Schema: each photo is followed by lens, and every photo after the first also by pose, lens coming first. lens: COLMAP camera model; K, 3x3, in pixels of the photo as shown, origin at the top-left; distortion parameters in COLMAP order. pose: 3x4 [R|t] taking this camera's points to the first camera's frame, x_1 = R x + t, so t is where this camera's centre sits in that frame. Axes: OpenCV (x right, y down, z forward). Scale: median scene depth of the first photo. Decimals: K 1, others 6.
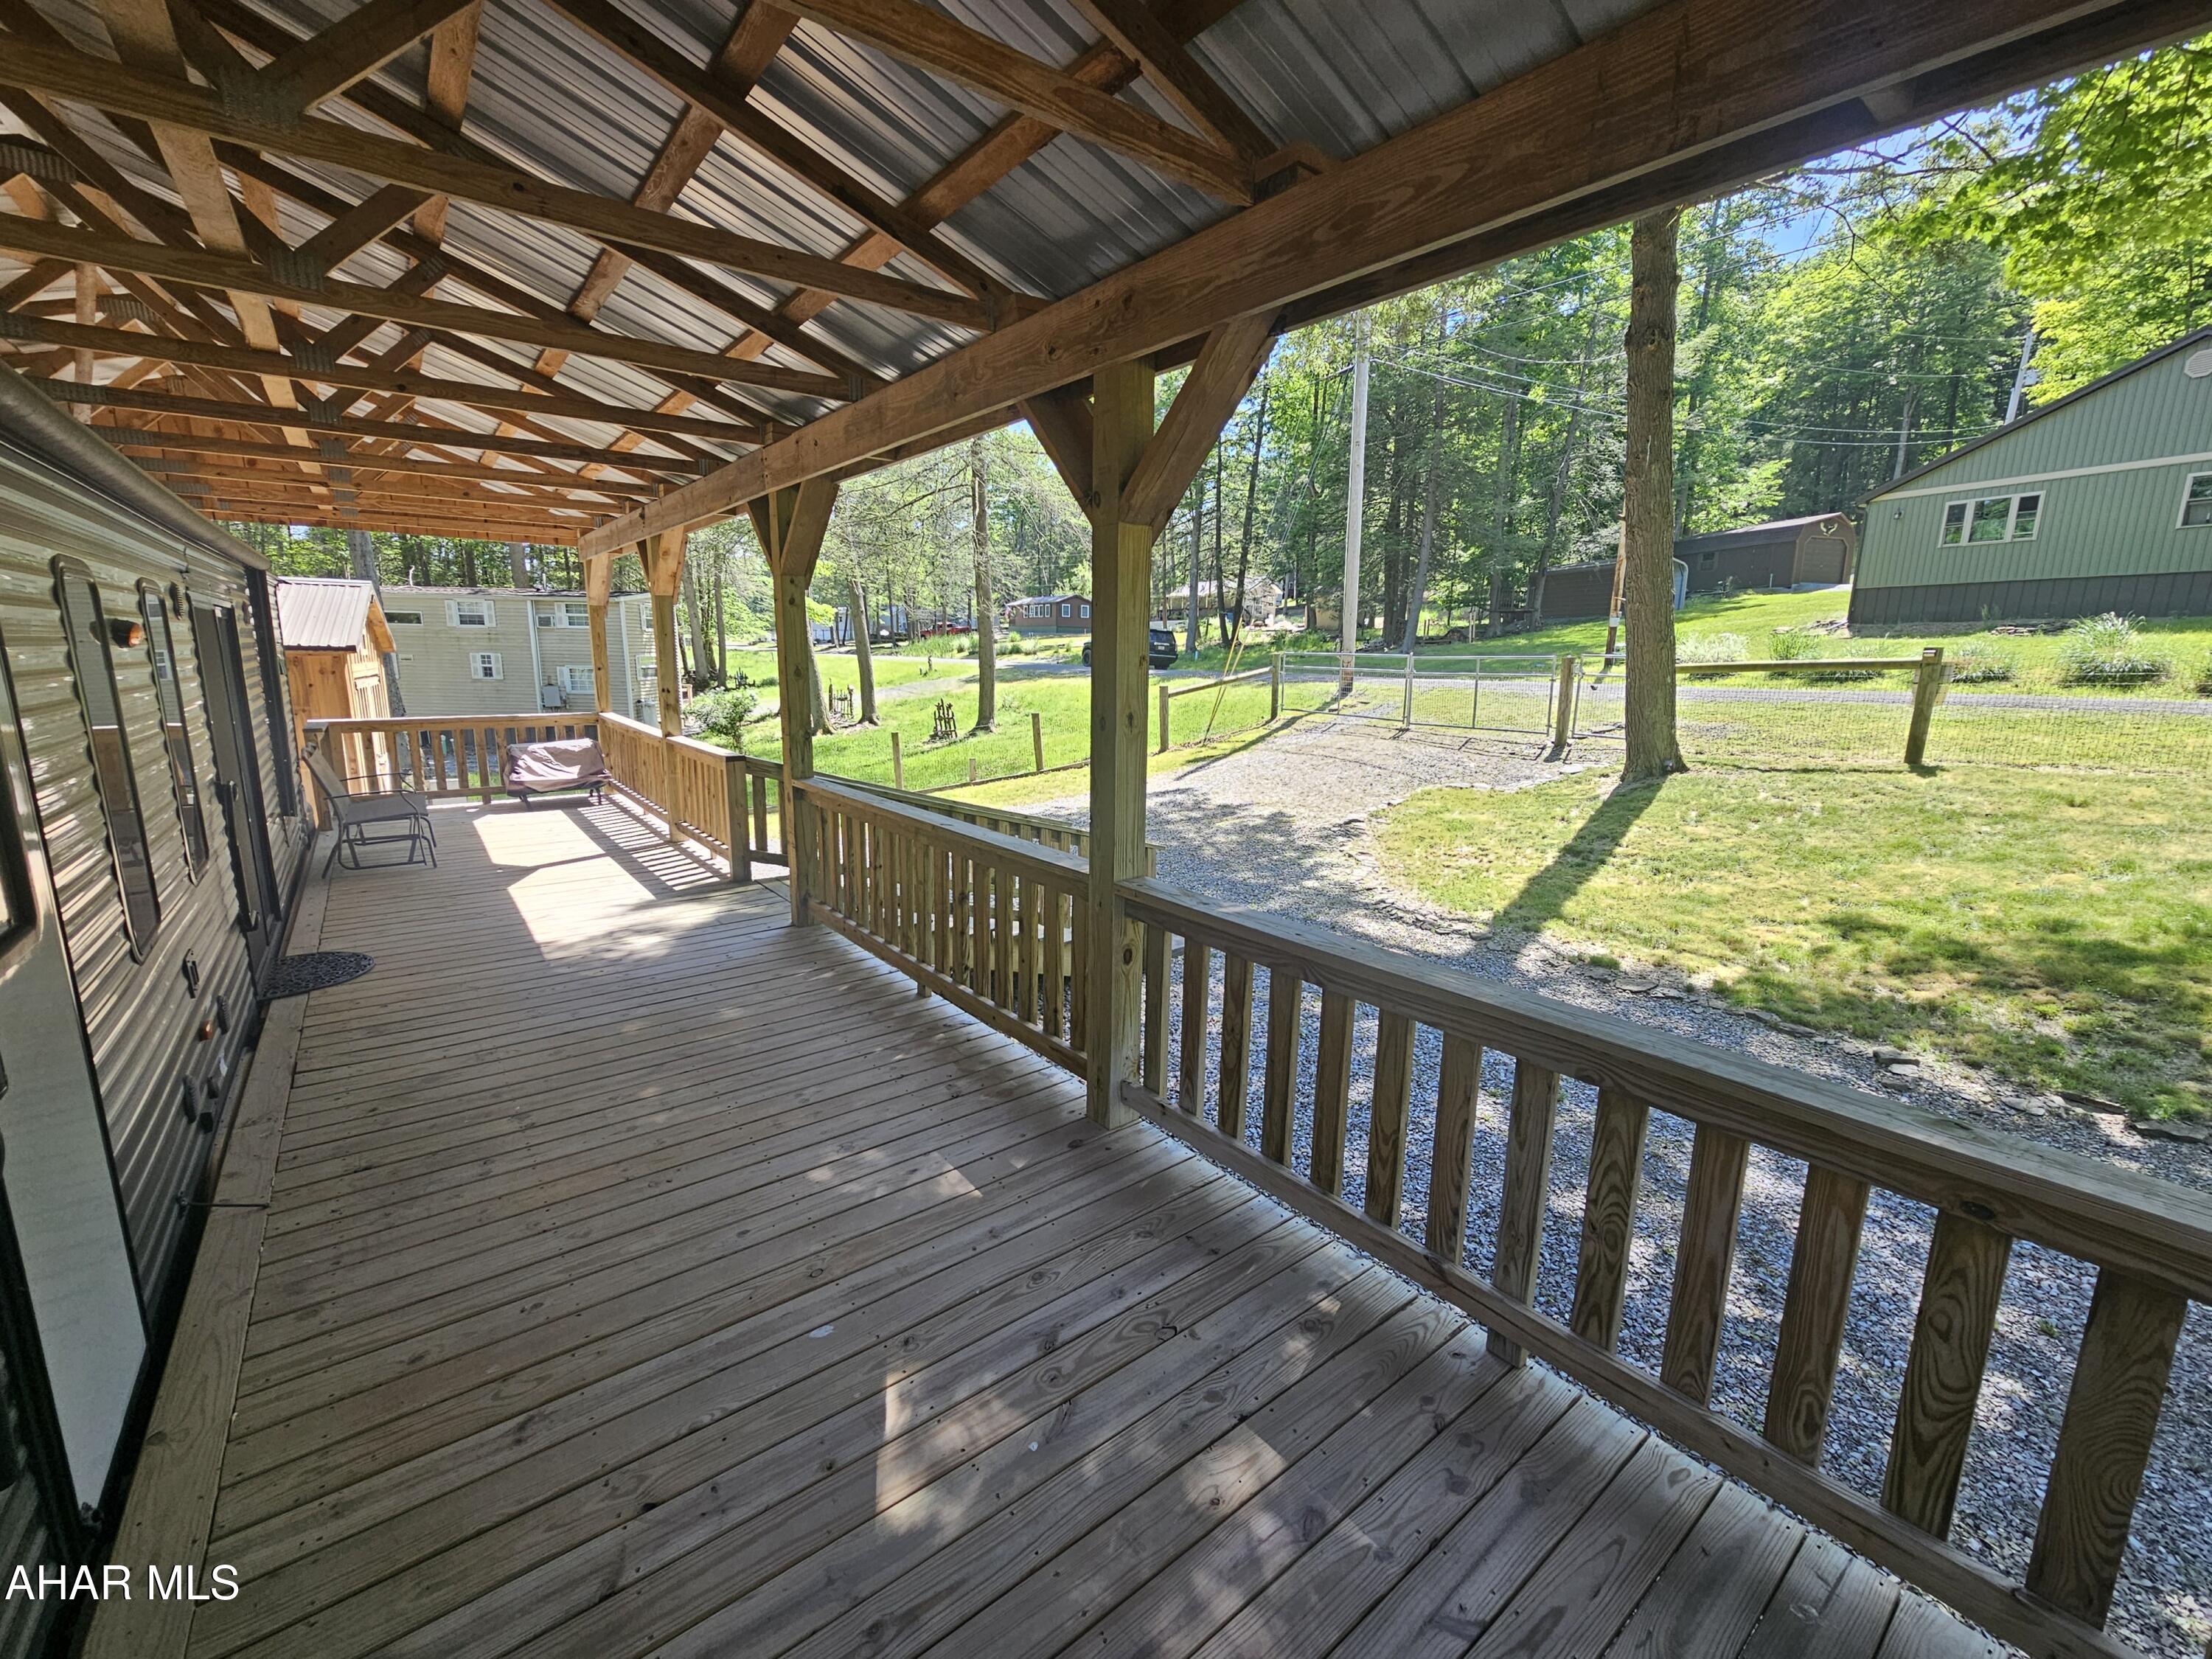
lens RADIAL K [[911.1, 0, 1106.5], [0, 911.1, 823.6], [0, 0, 1]] dist [-0.003421, 0.002216]
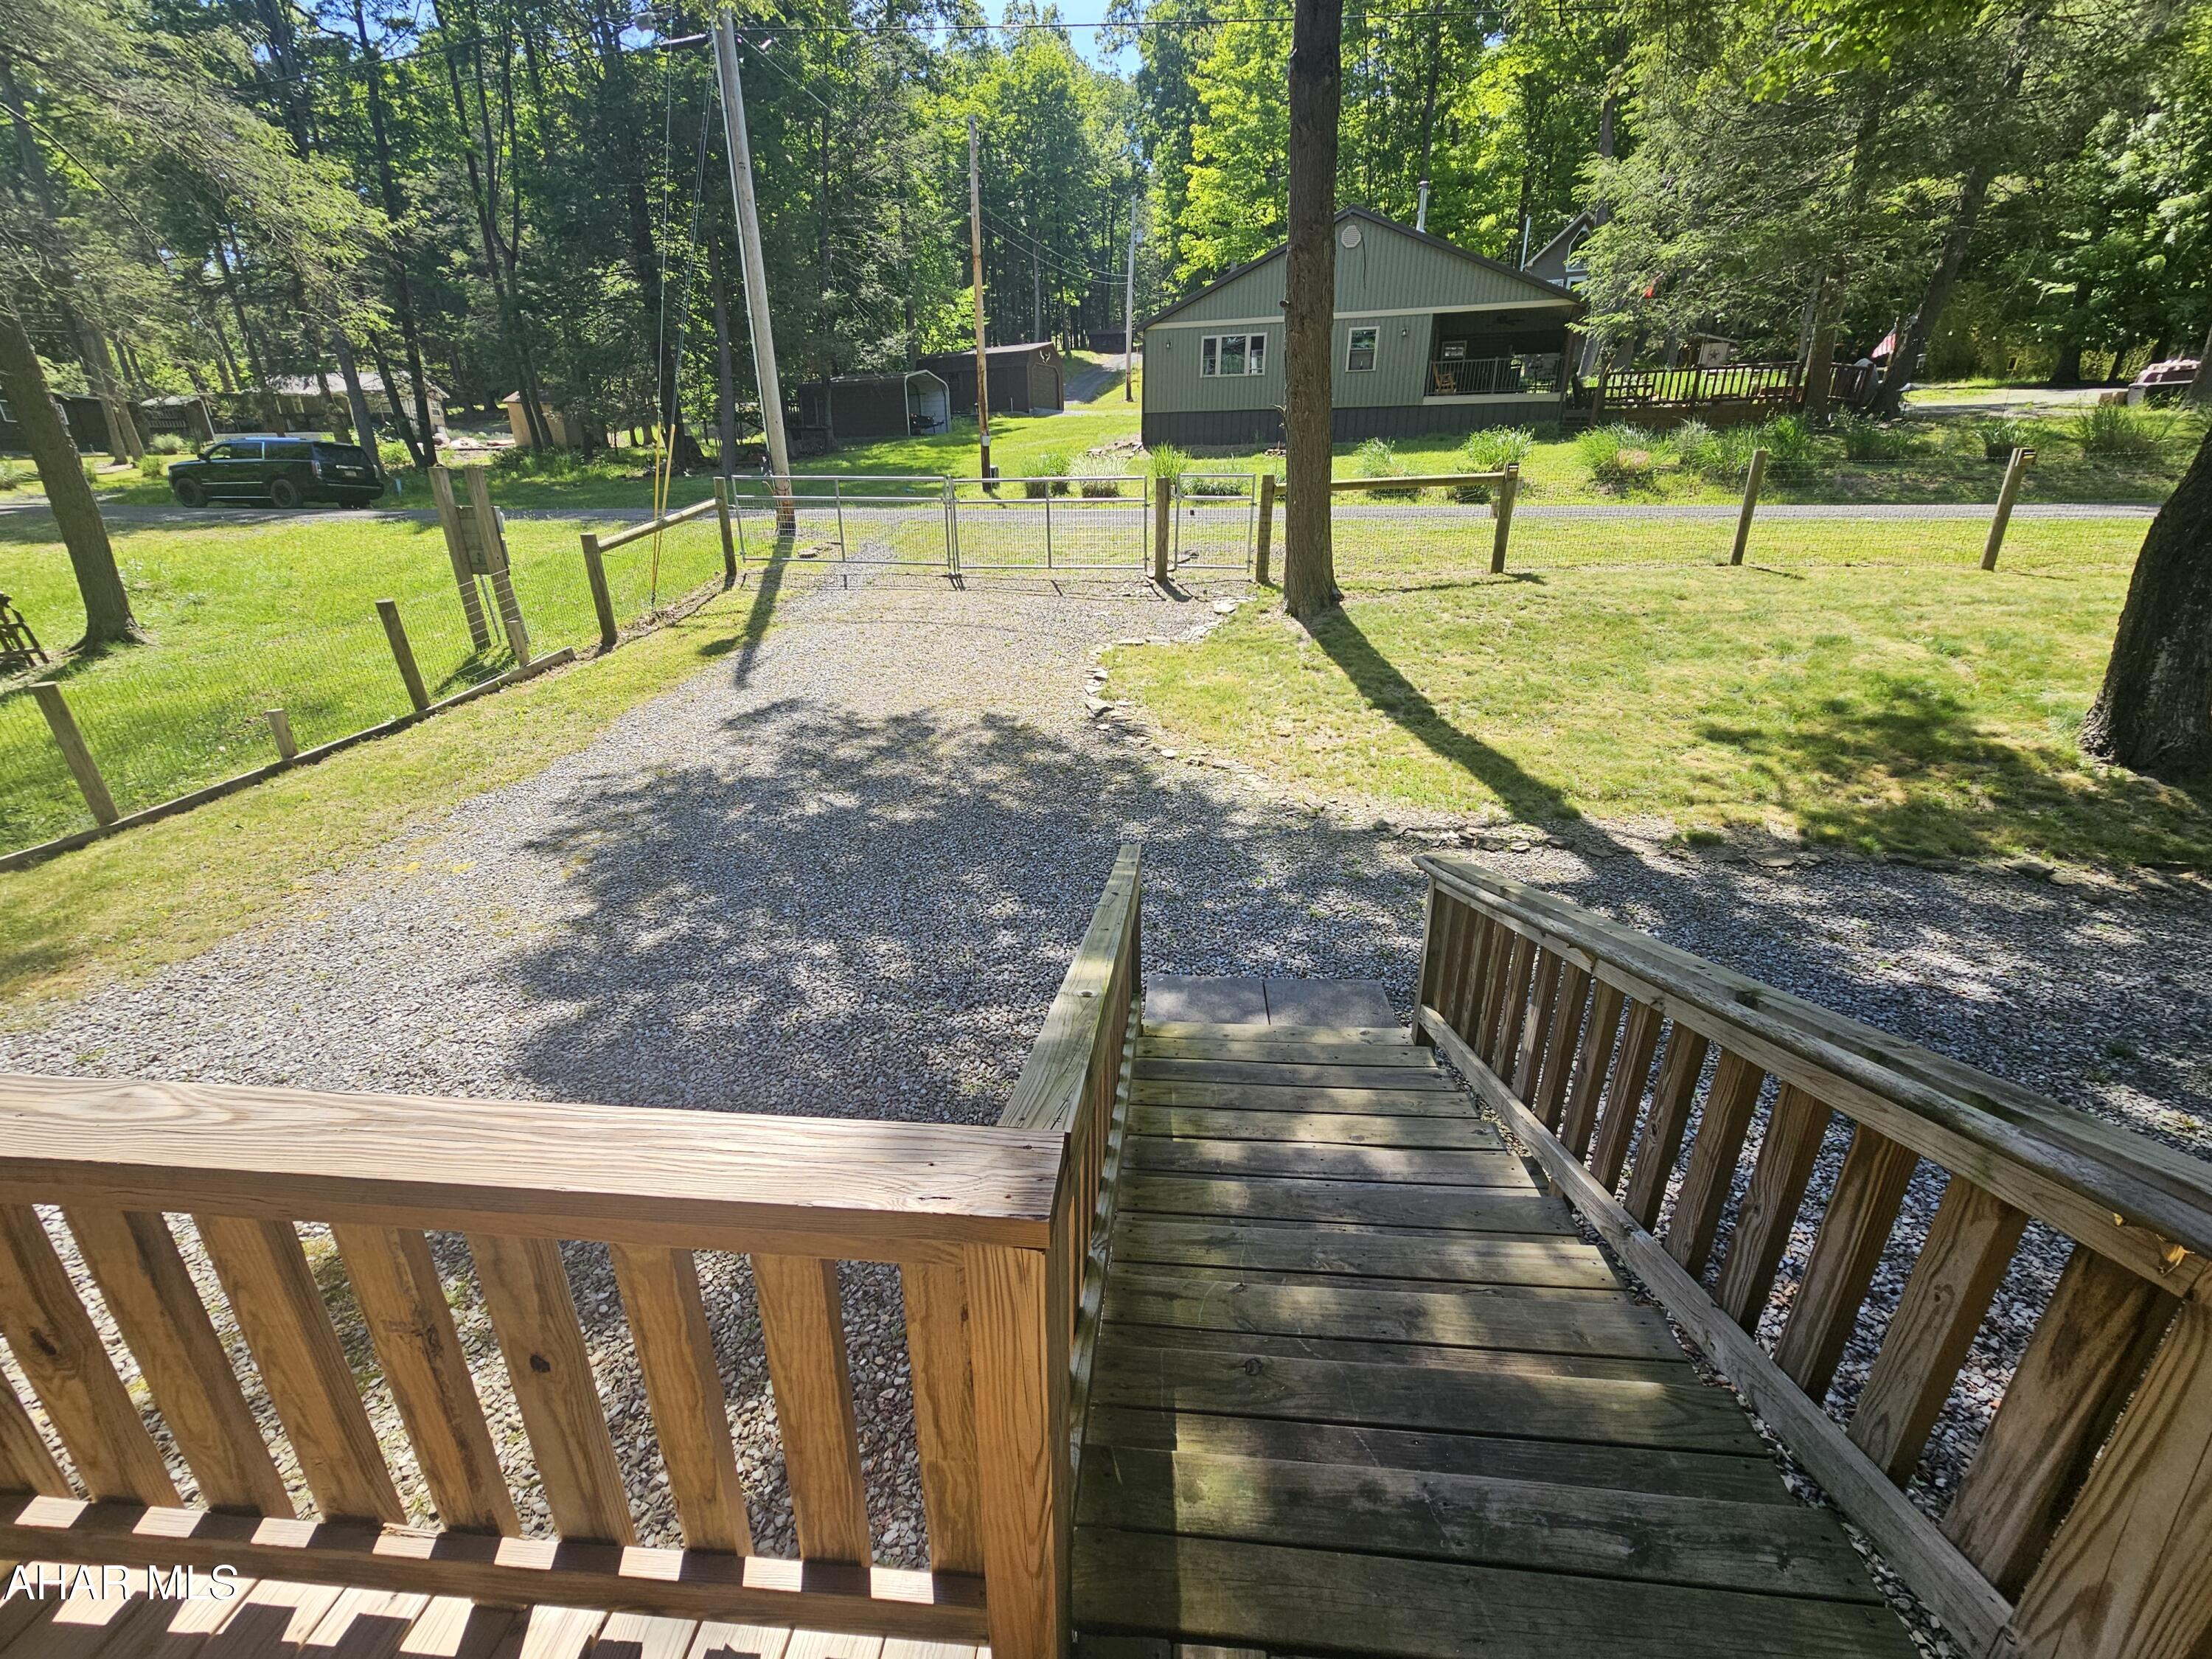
lens RADIAL K [[911.1, 0, 1110.4], [0, 911.1, 834.1], [0, 0, 1]] dist [-0.003421, 0.002216]
pose [[0.686027, -0.274262, 0.673905, -0.370339], [0.143913, 0.959083, 0.243821, -0.125343], [-0.713201, -0.070284, 0.697427, 0.678952]]
